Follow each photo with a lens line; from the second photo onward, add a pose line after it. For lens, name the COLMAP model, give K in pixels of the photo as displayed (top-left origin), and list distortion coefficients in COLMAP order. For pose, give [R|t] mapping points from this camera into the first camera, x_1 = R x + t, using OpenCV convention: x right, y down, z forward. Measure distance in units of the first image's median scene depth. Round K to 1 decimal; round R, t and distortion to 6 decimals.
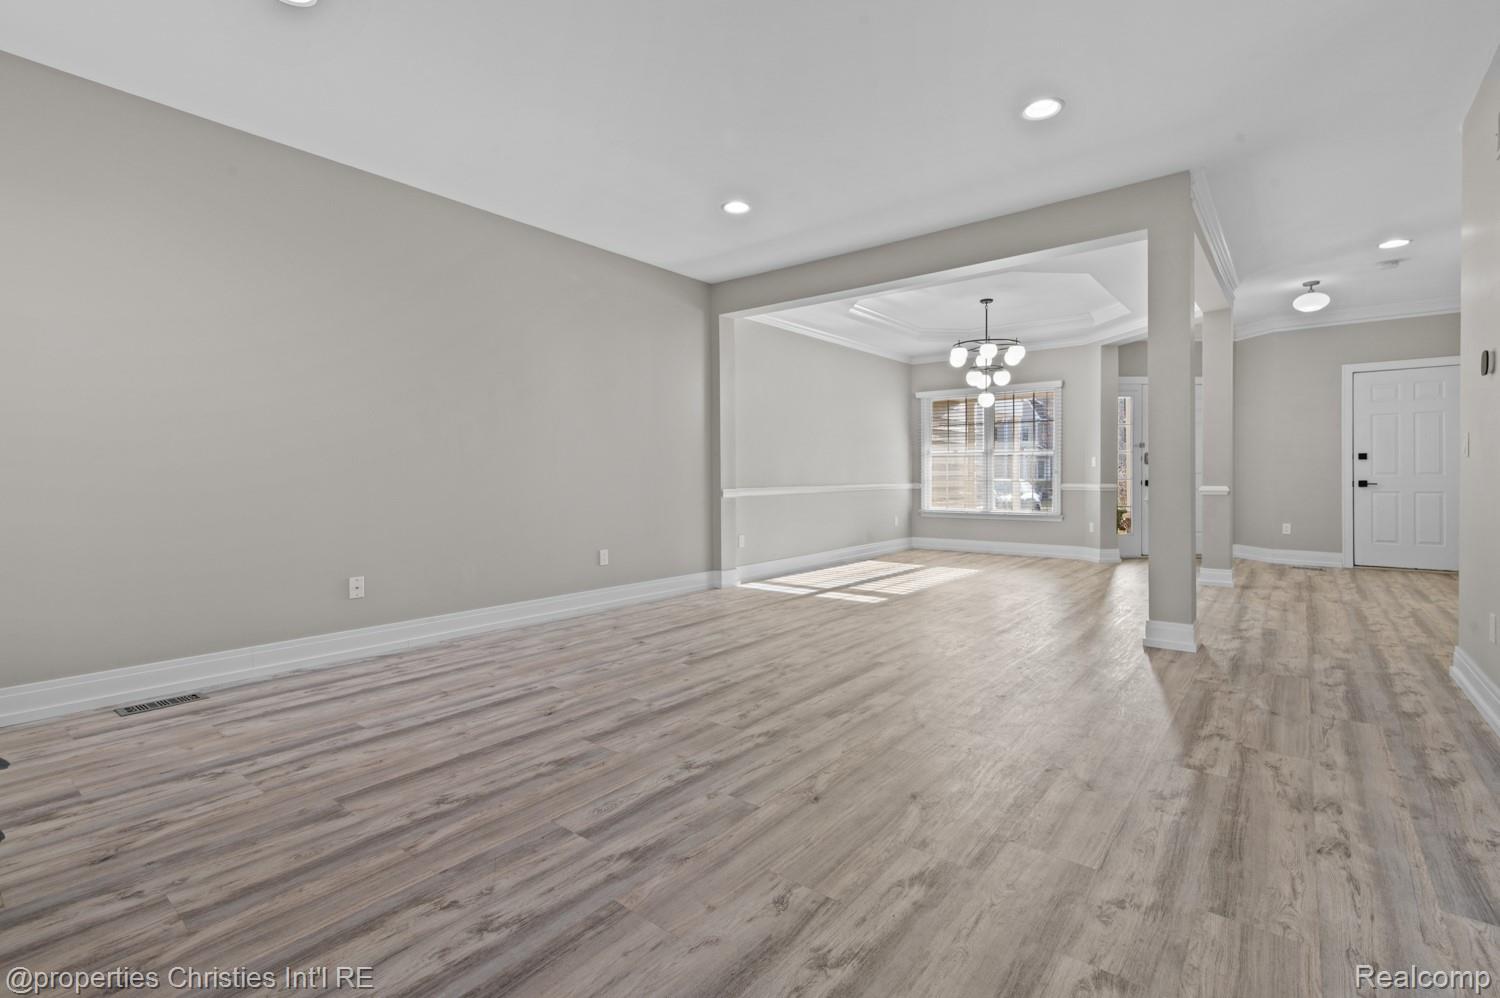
lens RADIAL K [[682.3, 0, 786.9], [0, 682.3, 474.4], [0, 0, 1]] dist [0.016887, -0.001862]
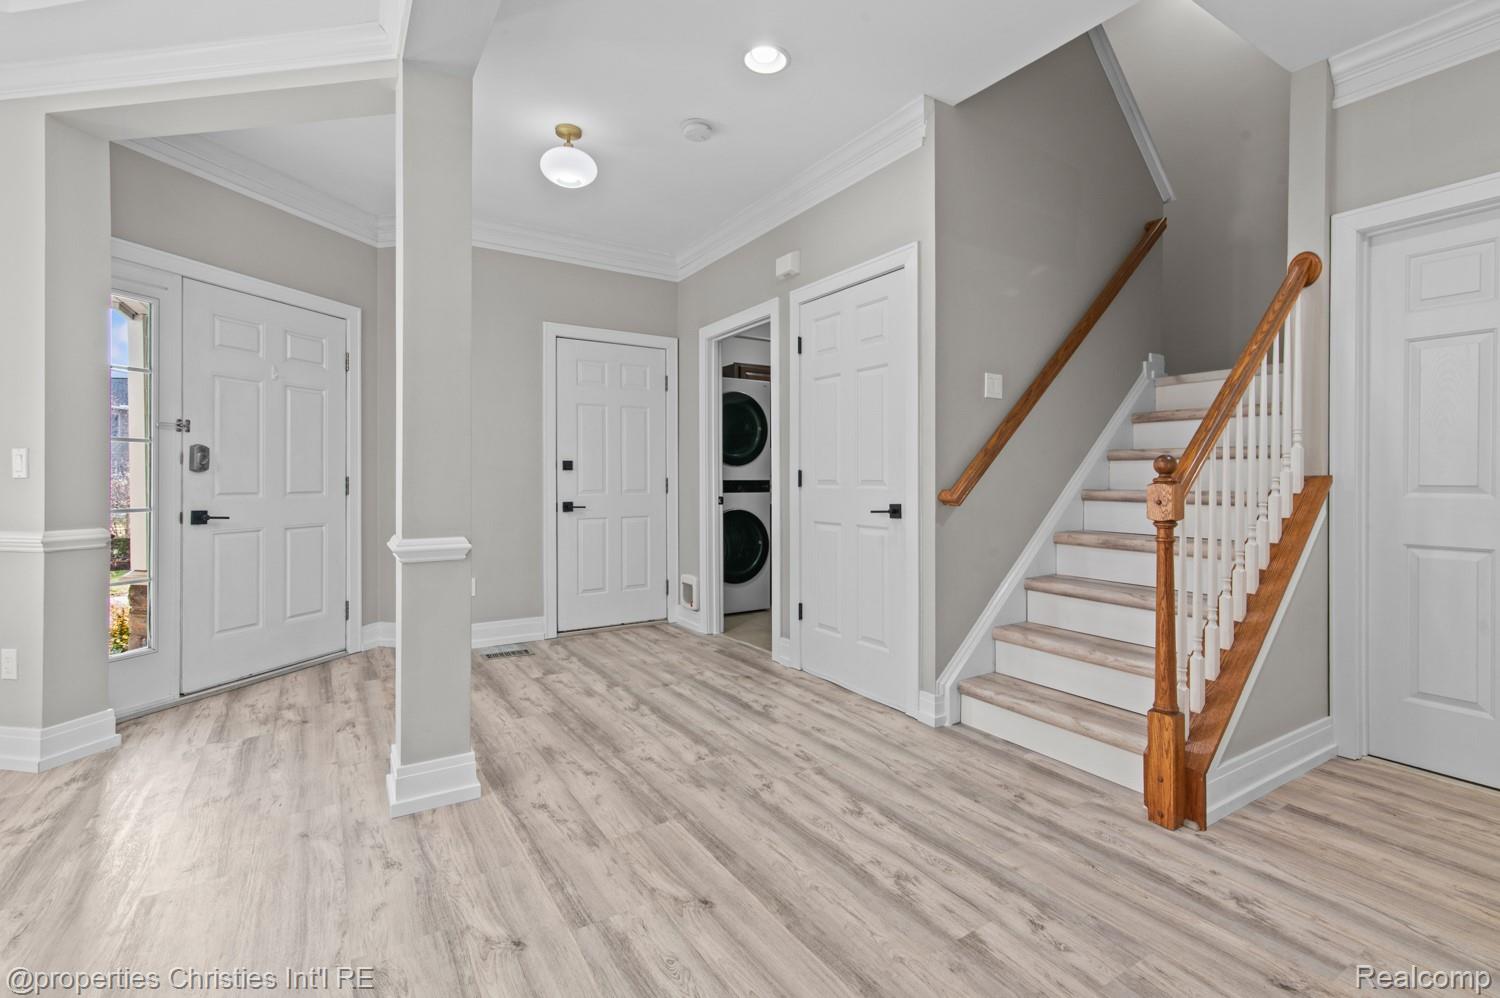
lens RADIAL K [[682.3, 0, 747.0], [0, 682.3, 475.3], [0, 0, 1]] dist [0.016887, -0.001862]
pose [[0.370866, 0.008019, 0.928652, 0.745110], [-0.001600, 0.999967, -0.007996, -0.030057], [-0.928685, 0.001479, 0.370867, 1.534519]]
